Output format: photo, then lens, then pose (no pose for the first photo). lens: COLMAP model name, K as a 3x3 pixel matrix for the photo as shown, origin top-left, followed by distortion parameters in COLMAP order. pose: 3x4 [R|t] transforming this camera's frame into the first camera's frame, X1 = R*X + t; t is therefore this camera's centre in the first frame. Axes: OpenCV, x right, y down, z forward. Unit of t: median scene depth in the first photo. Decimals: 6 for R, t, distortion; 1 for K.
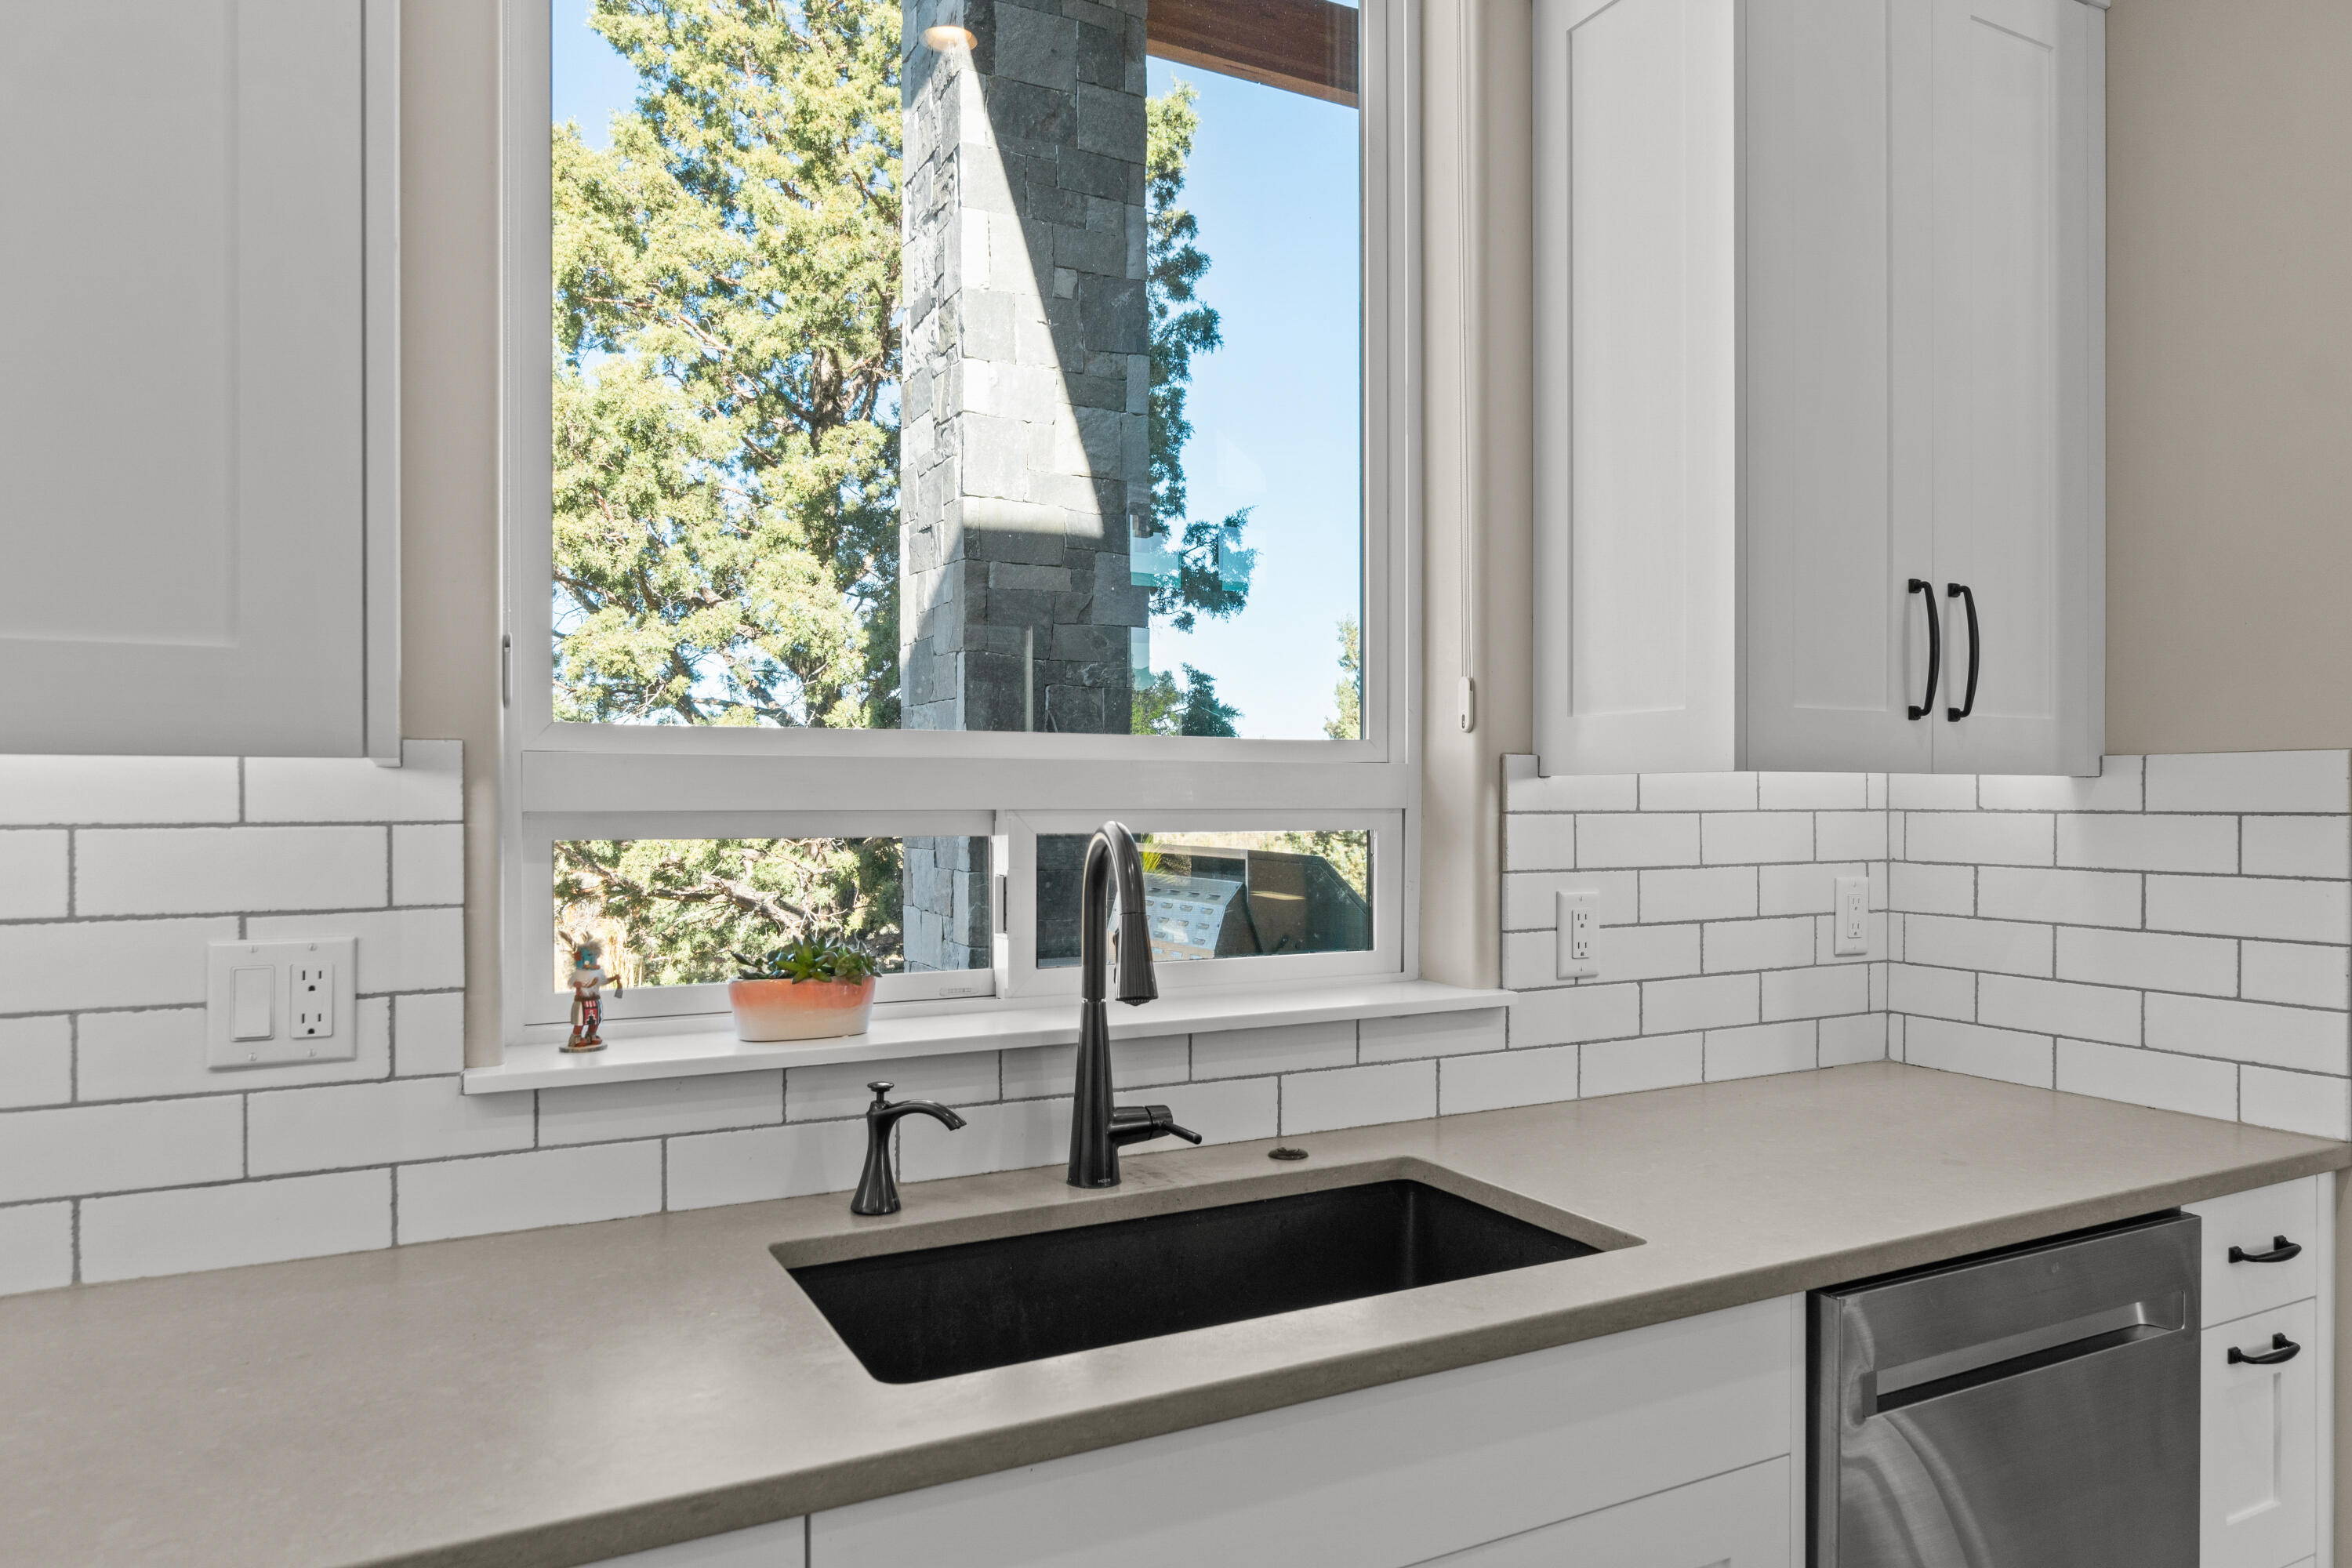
lens RADIAL K [[1497.0, 0, 1176.0], [0, 1497.0, 784.0], [0, 0, 1]] dist [0.003882, 0.000389]
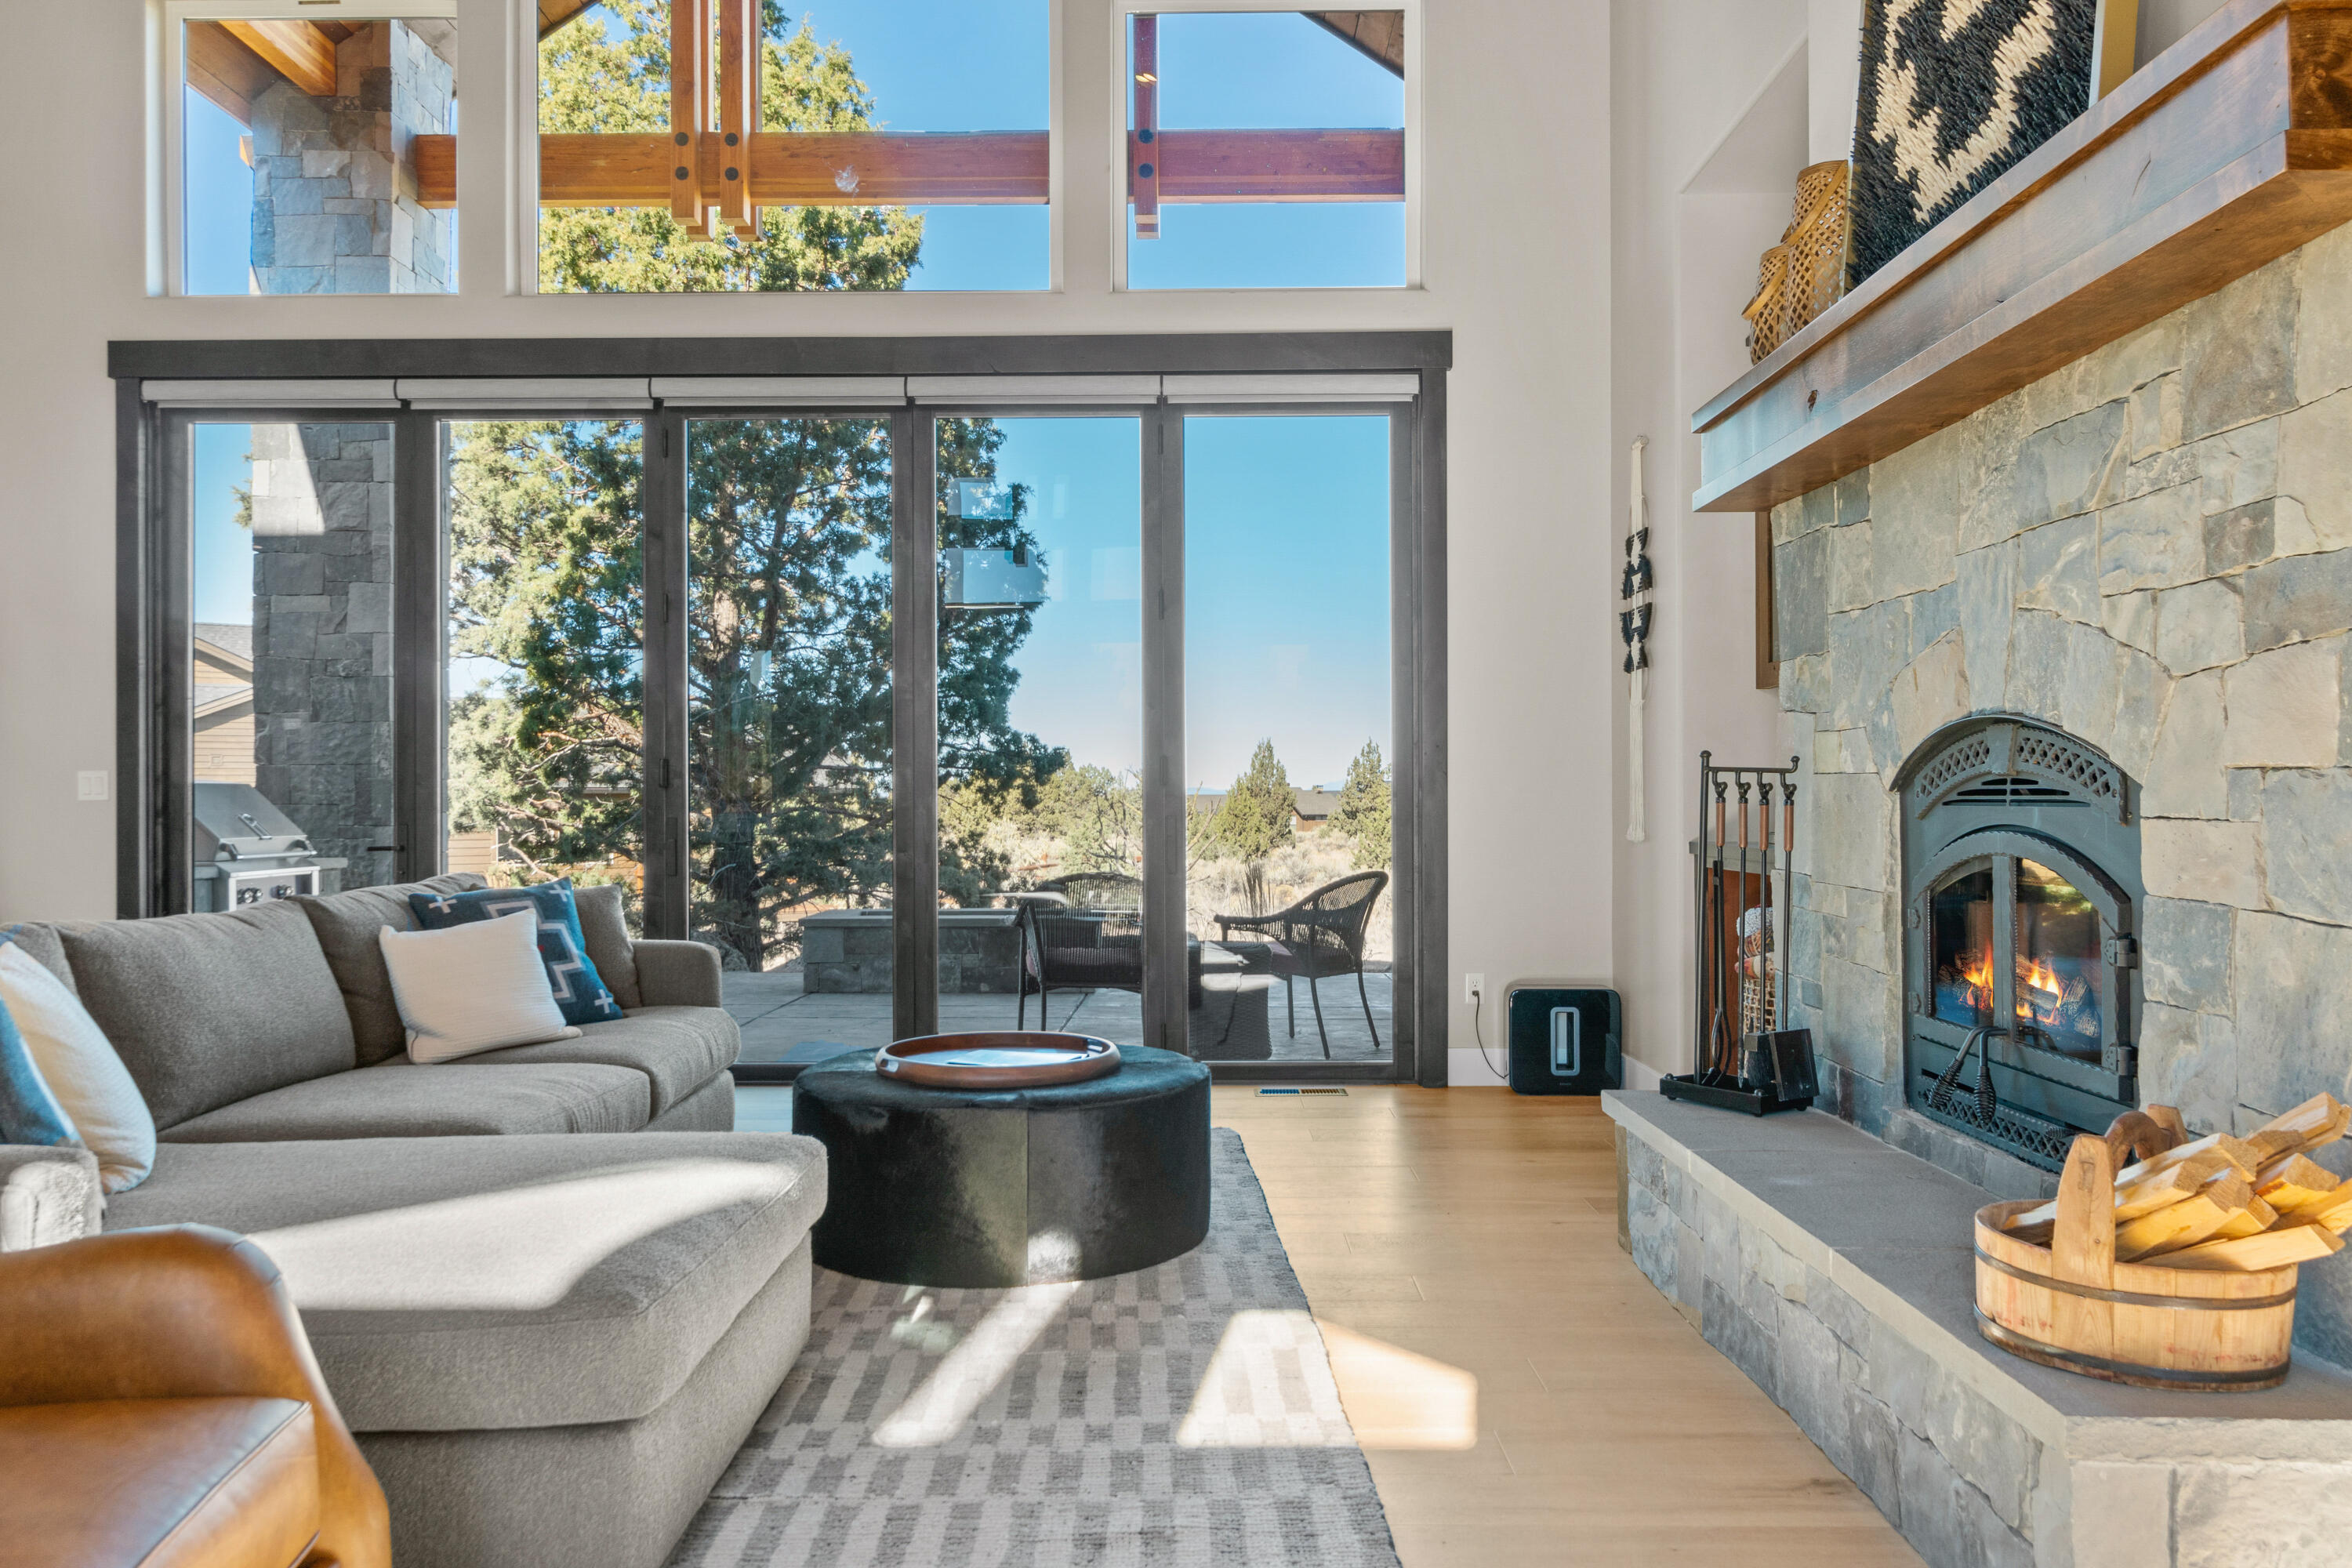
lens RADIAL K [[1645.3, 0, 1176.0], [0, 1645.3, 784.0], [0, 0, 1]] dist [0.000706, -0.000541]
pose [[0.882838, -0.005644, -0.469644, 5.079721], [0.006356, 0.999980, -0.000069, 0.157046], [0.469635, -0.002924, 0.882856, -0.069177]]
